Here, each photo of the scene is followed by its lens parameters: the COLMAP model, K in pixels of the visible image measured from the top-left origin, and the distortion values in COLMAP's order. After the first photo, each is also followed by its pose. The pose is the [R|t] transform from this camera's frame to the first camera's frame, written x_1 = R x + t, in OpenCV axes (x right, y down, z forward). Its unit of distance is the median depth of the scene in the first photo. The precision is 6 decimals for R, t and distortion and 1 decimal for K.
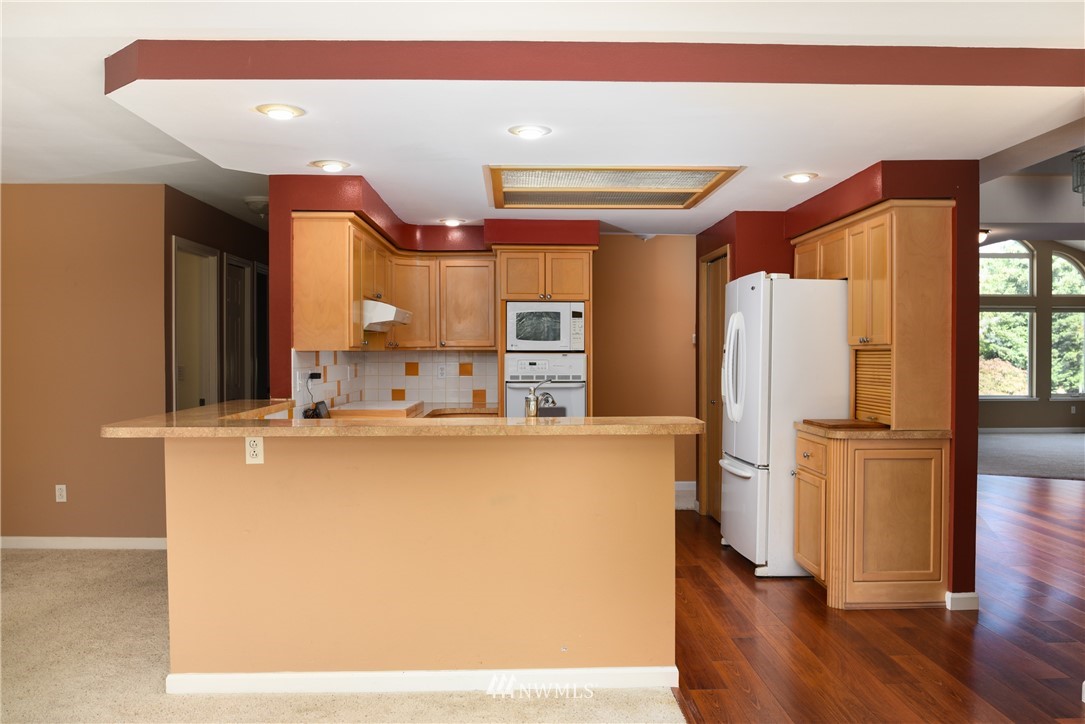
lens RADIAL K [[908.5, 0, 545.3], [0, 908.5, 360.3], [0, 0, 1]] dist [-0.011546, -0.001485]
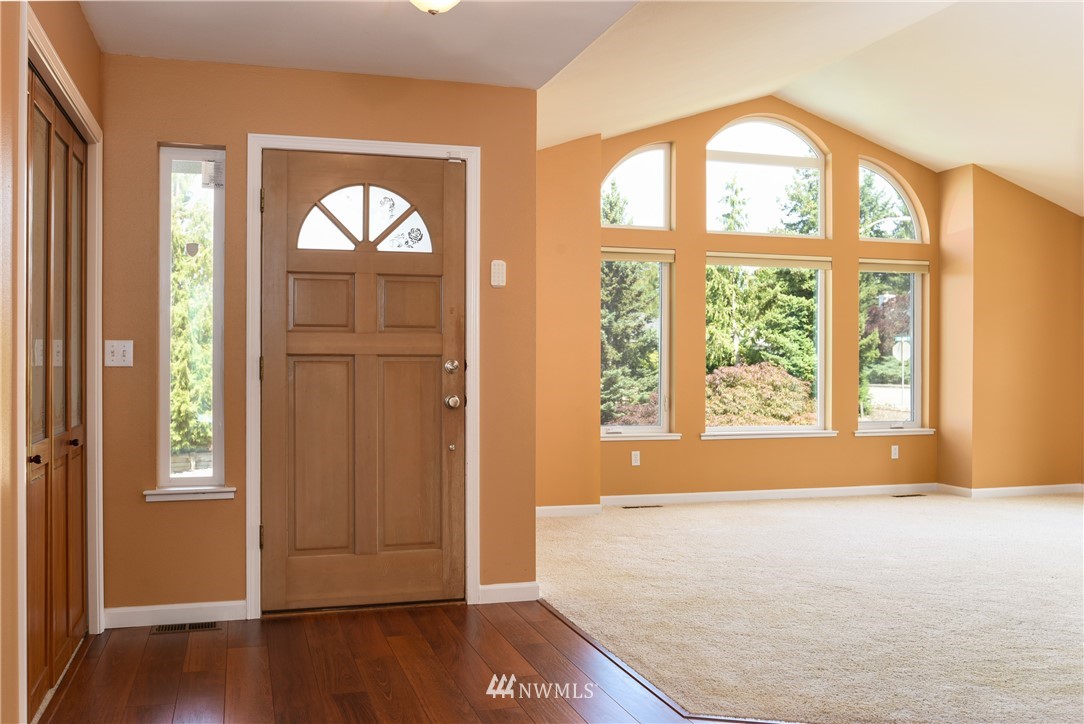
lens RADIAL K [[1038.1, 0, 542.5], [0, 1038.1, 365.0], [0, 0, 1]] dist [-0.012957, 0.000000]
pose [[0.969315, 0.002037, 0.245814, 0.084054], [0.000451, 0.999949, -0.010066, 0.003328], [-0.245822, 0.009868, 0.969265, 0.166874]]
